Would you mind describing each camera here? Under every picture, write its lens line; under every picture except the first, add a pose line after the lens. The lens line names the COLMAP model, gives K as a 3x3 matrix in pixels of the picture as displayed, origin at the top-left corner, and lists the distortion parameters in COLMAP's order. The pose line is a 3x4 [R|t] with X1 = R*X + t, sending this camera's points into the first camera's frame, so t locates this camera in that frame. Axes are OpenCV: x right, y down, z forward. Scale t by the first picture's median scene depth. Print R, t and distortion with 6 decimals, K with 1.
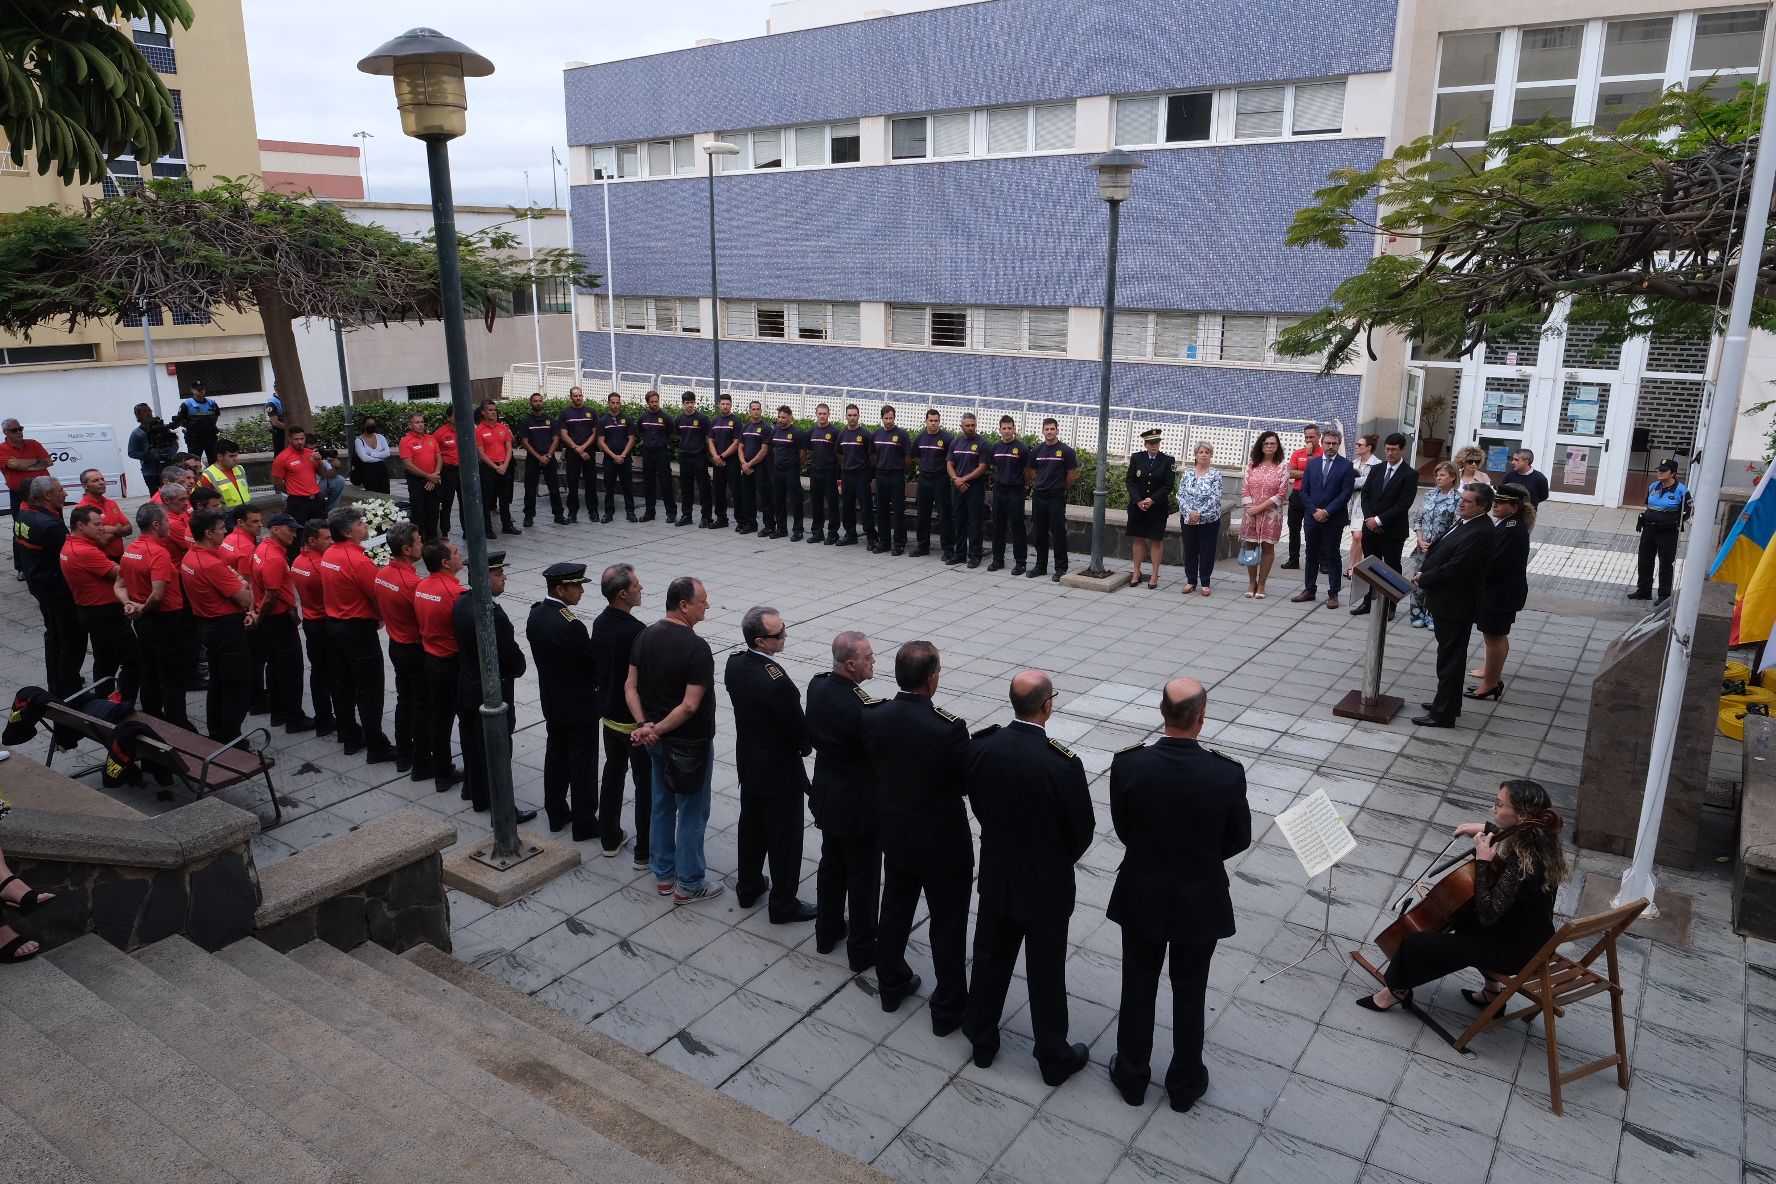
lens RADIAL K [[1222.1, 0, 891.1], [0, 1222.1, 583.4], [0, 0, 1]] dist [-0.011909, 0.010203]
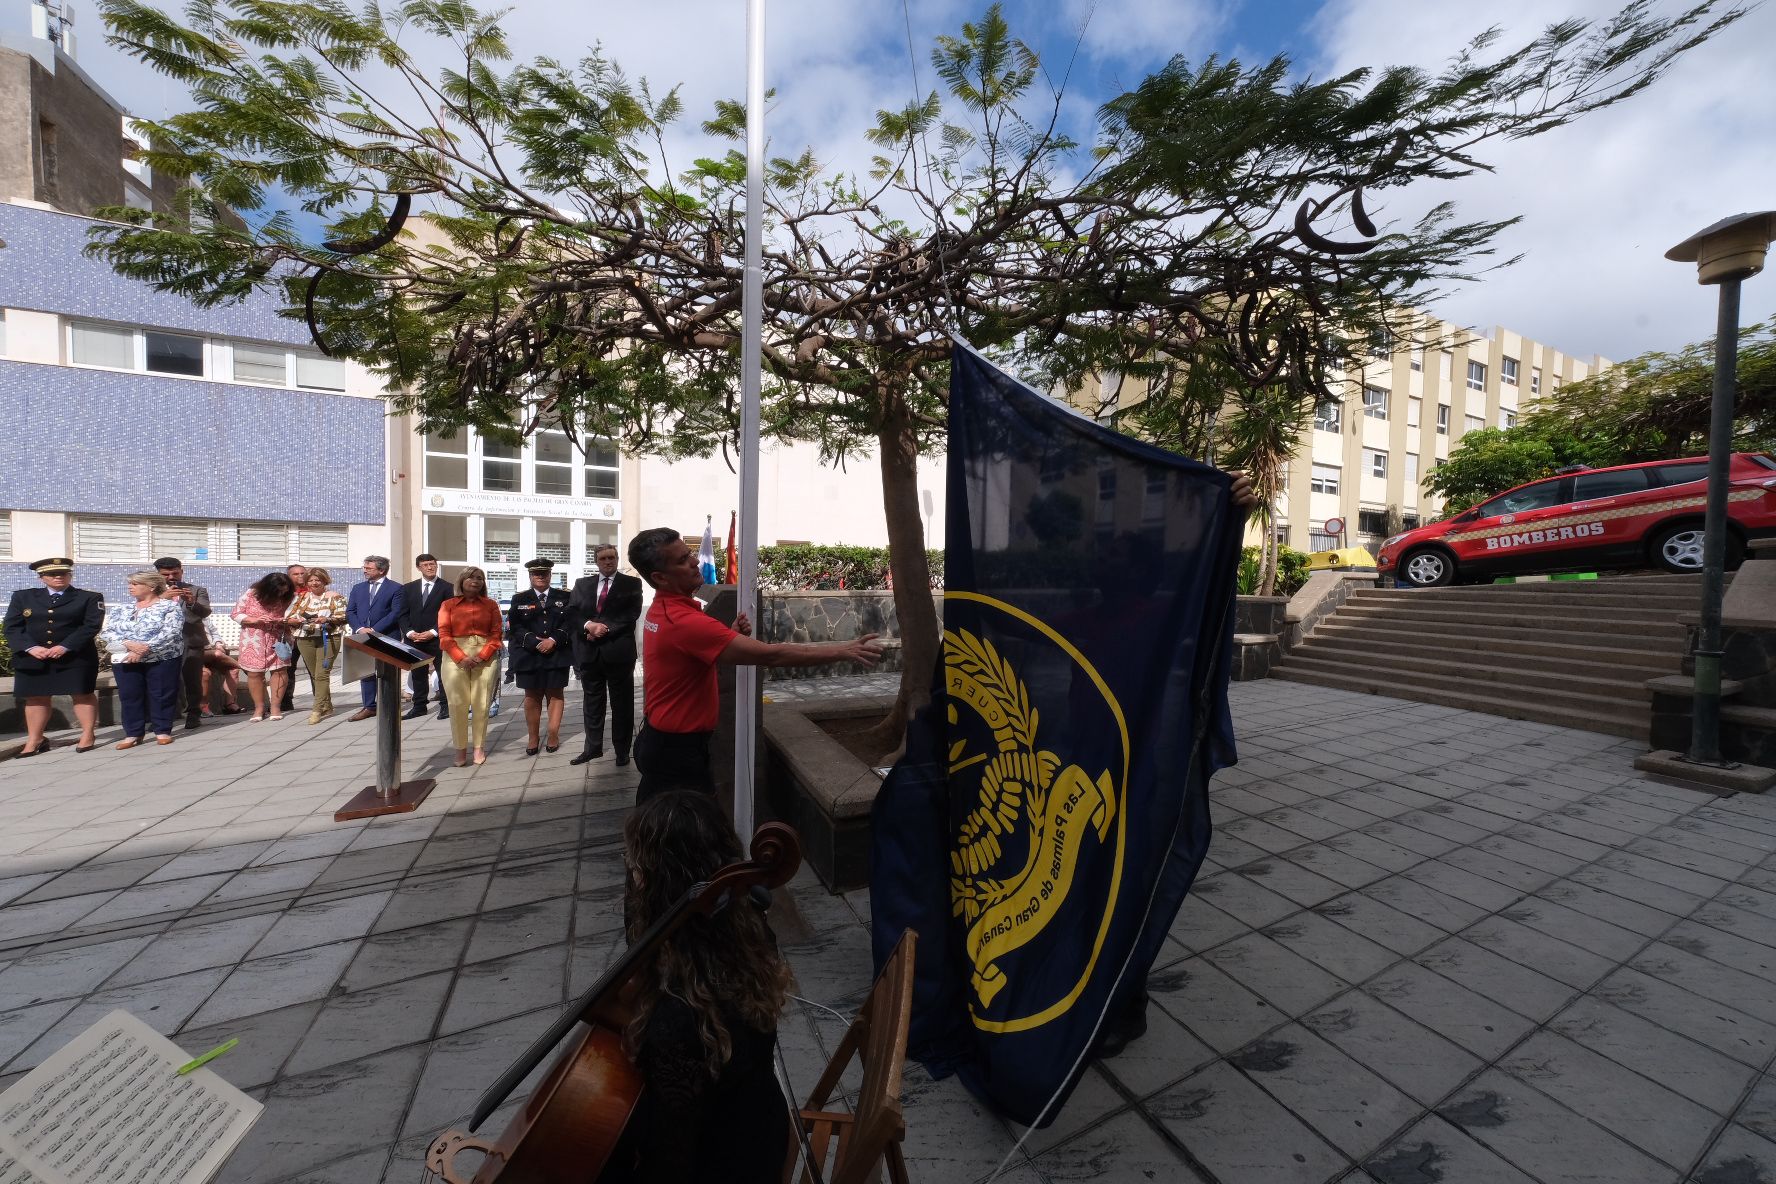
lens RADIAL K [[595.3, 0, 892.5], [0, 595.3, 592.5], [0, 0, 1]] dist [-0.000673, 0.001768]
pose [[0.500186, -0.015505, 0.865779, 0.109211], [0.200699, 0.974689, -0.098494, 0.038434], [-0.842338, 0.223027, 0.490638, 0.240308]]
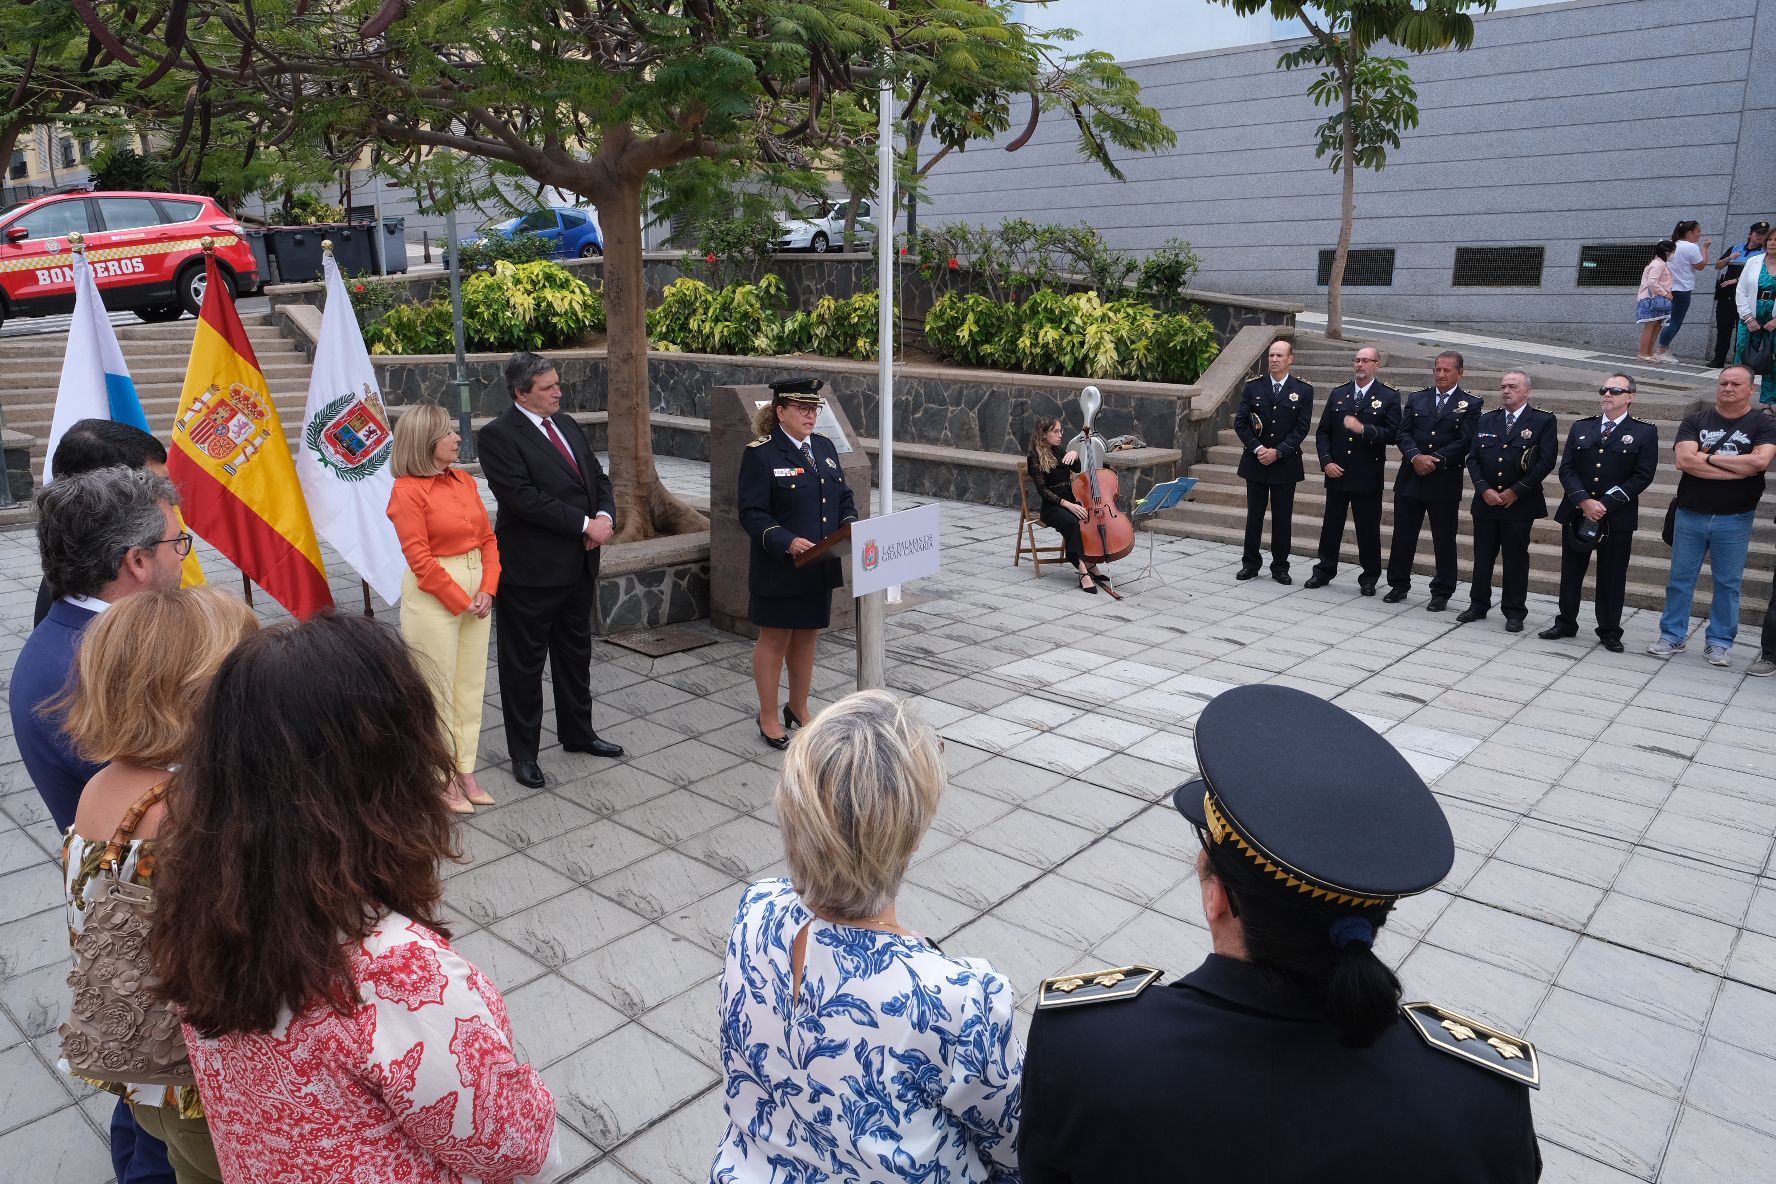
lens RADIAL K [[1206.0, 0, 884.1], [0, 1206.0, 607.6], [0, 0, 1]] dist [-0.012821, 0.002523]
pose [[-0.993513, -0.031958, 0.109136, 0.174993], [0.024588, 0.876629, 0.480538, -0.129110], [-0.111029, 0.480104, -0.870157, 0.791441]]
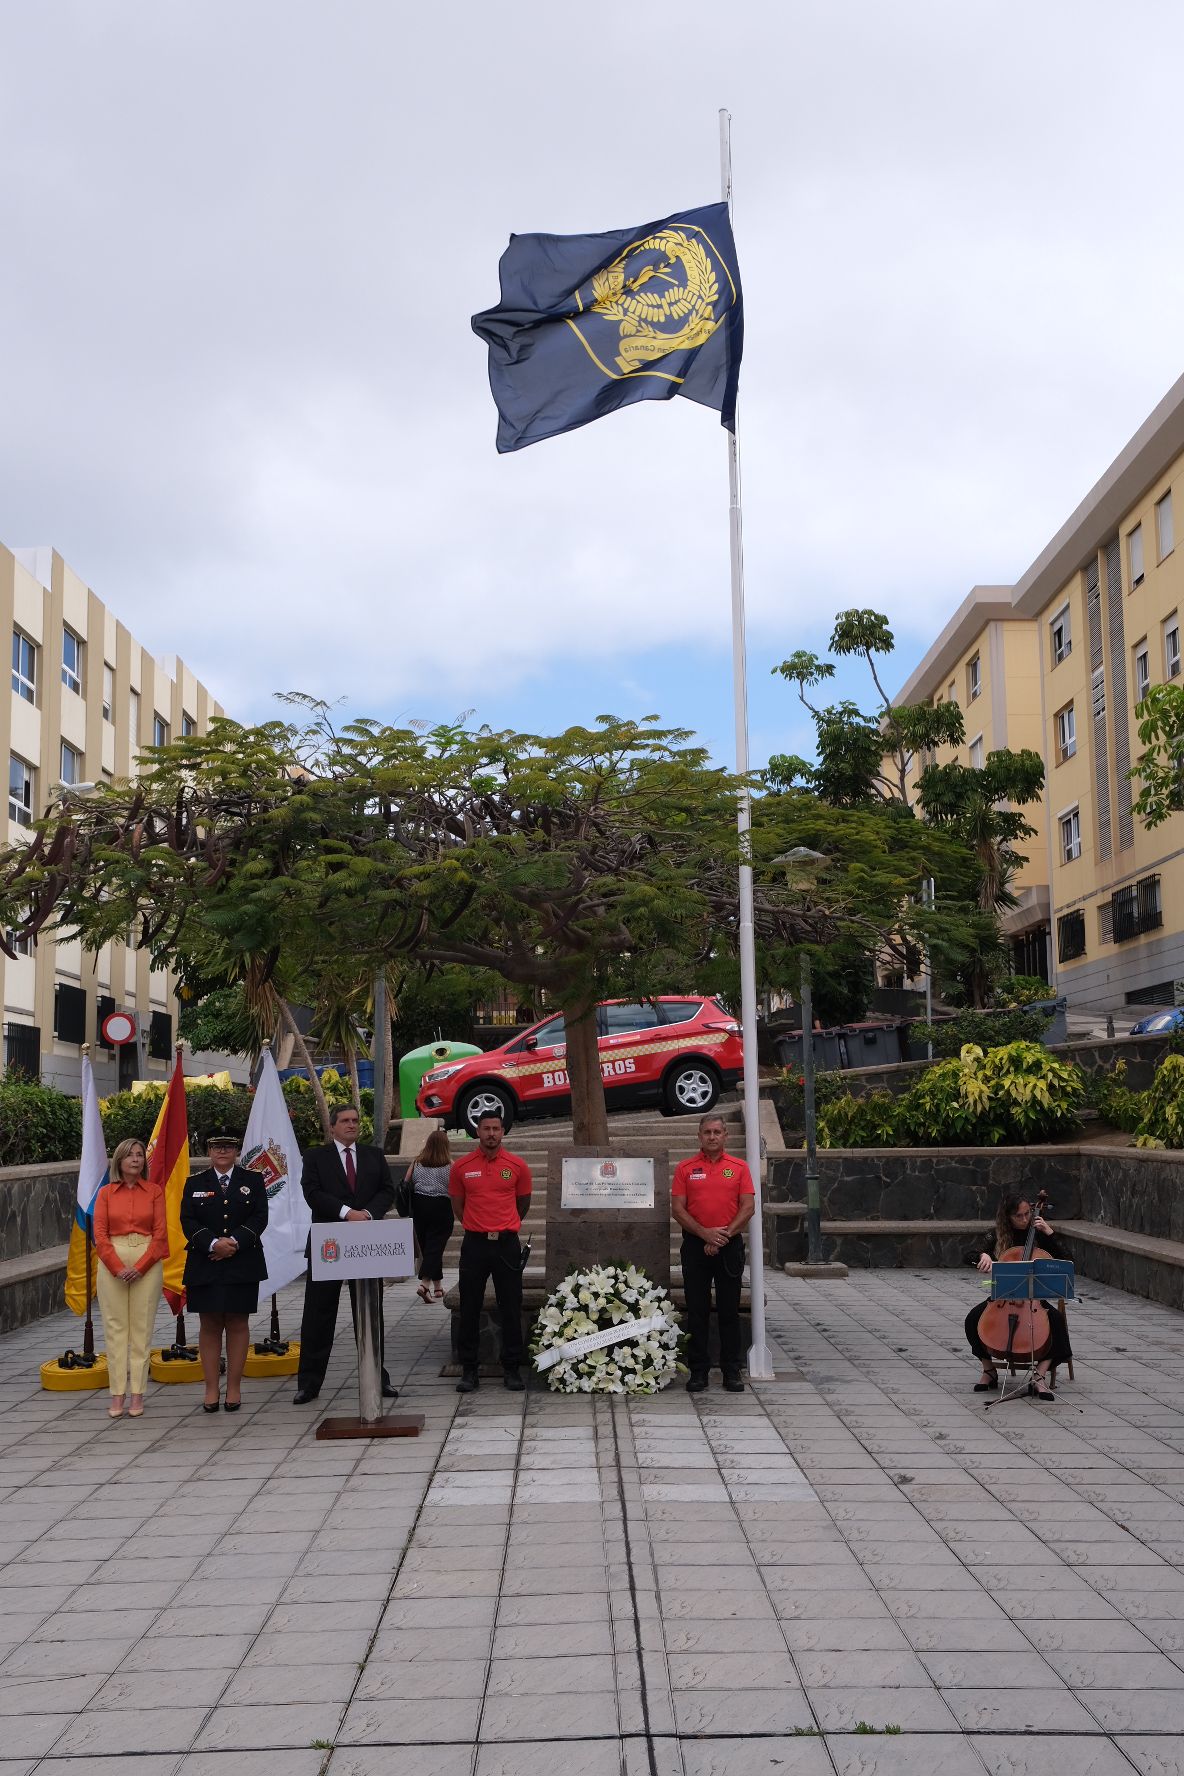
lens RADIAL K [[1904.6, 0, 599.2], [0, 1904.6, 880.3], [0, 0, 1]] dist [-0.000494, 0.000000]
pose [[-0.568863, 0.118029, 0.813919, -0.335570], [0.225635, 0.974073, 0.016447, -0.106029], [-0.790876, 0.193005, -0.580745, 0.793123]]
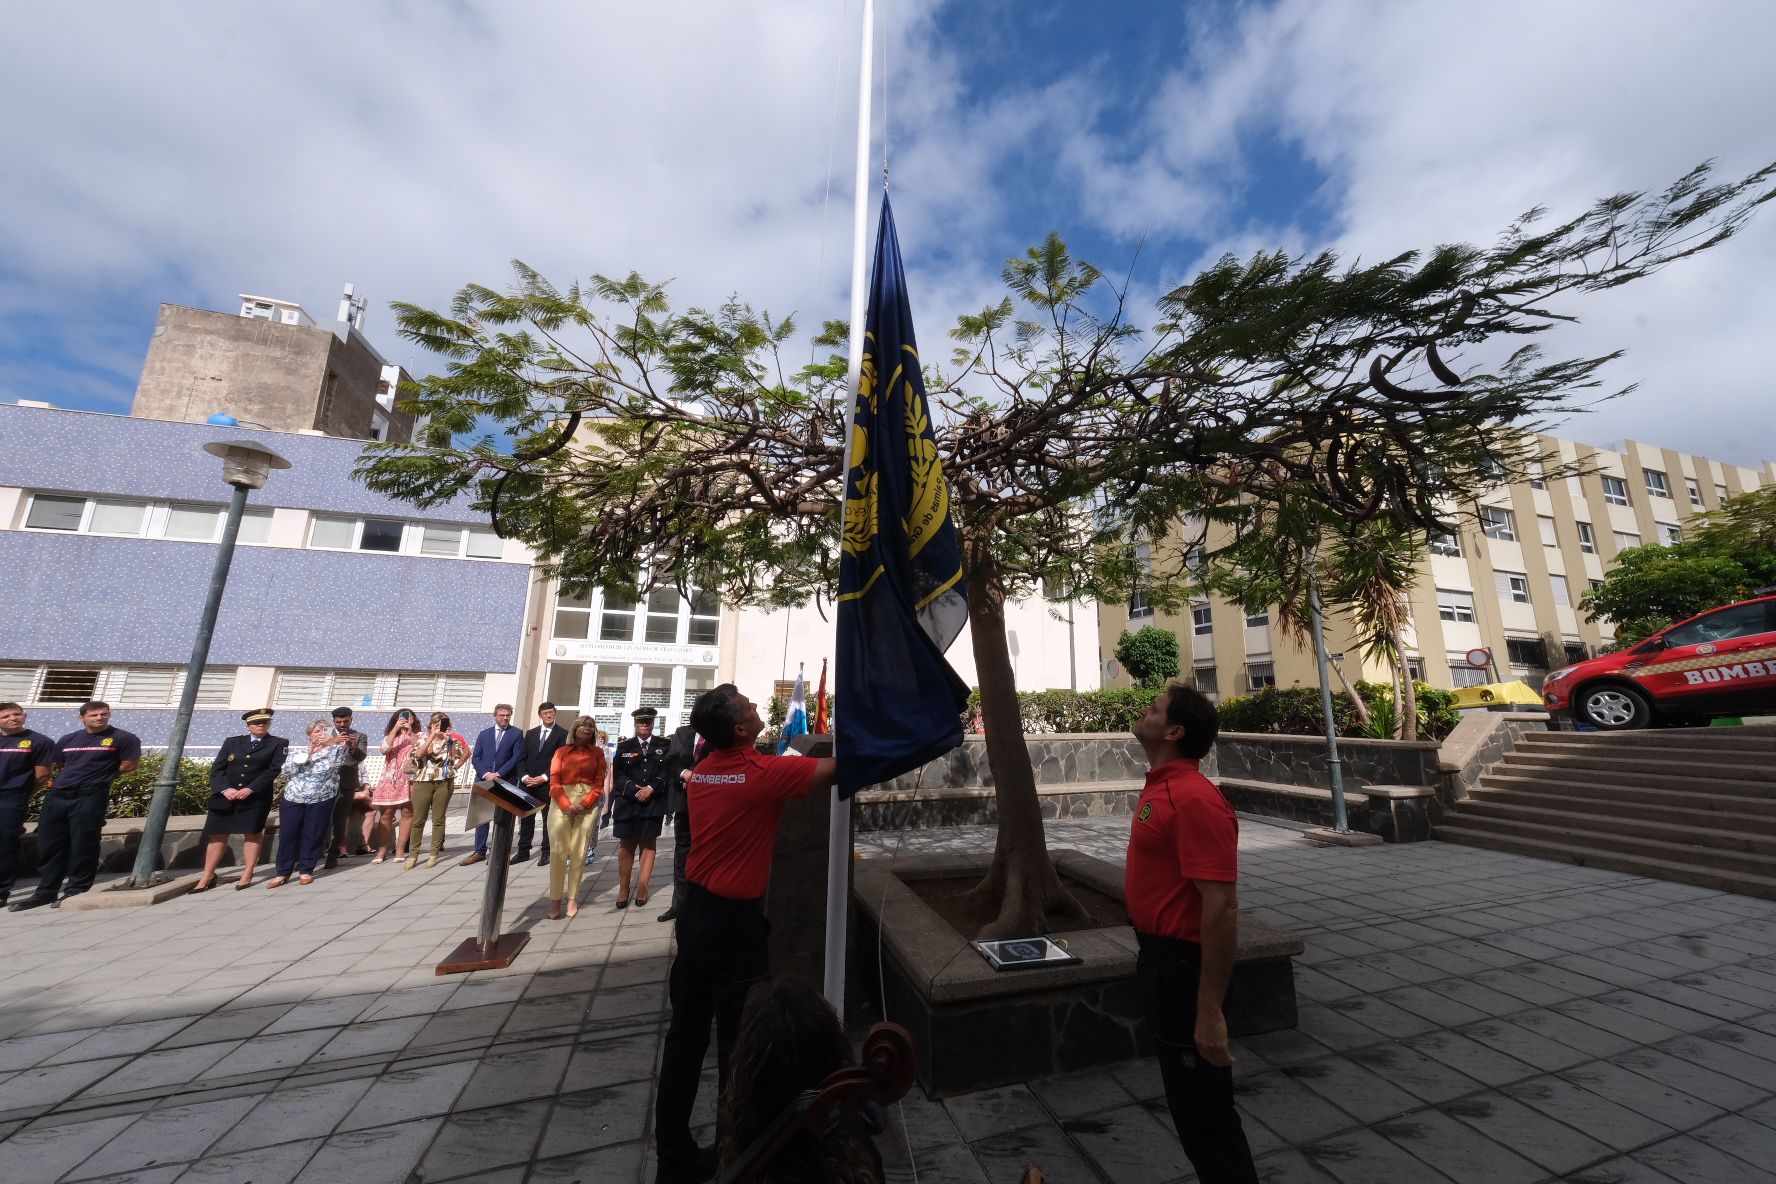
lens RADIAL K [[595.3, 0, 893.7], [0, 595.3, 591.8], [0, 0, 1]] dist [-0.000673, 0.001768]
pose [[0.614904, 0.166395, 0.770847, 0.105478], [0.186227, 0.919201, -0.346972, 0.035403], [-0.766298, 0.356907, 0.534233, 0.239797]]
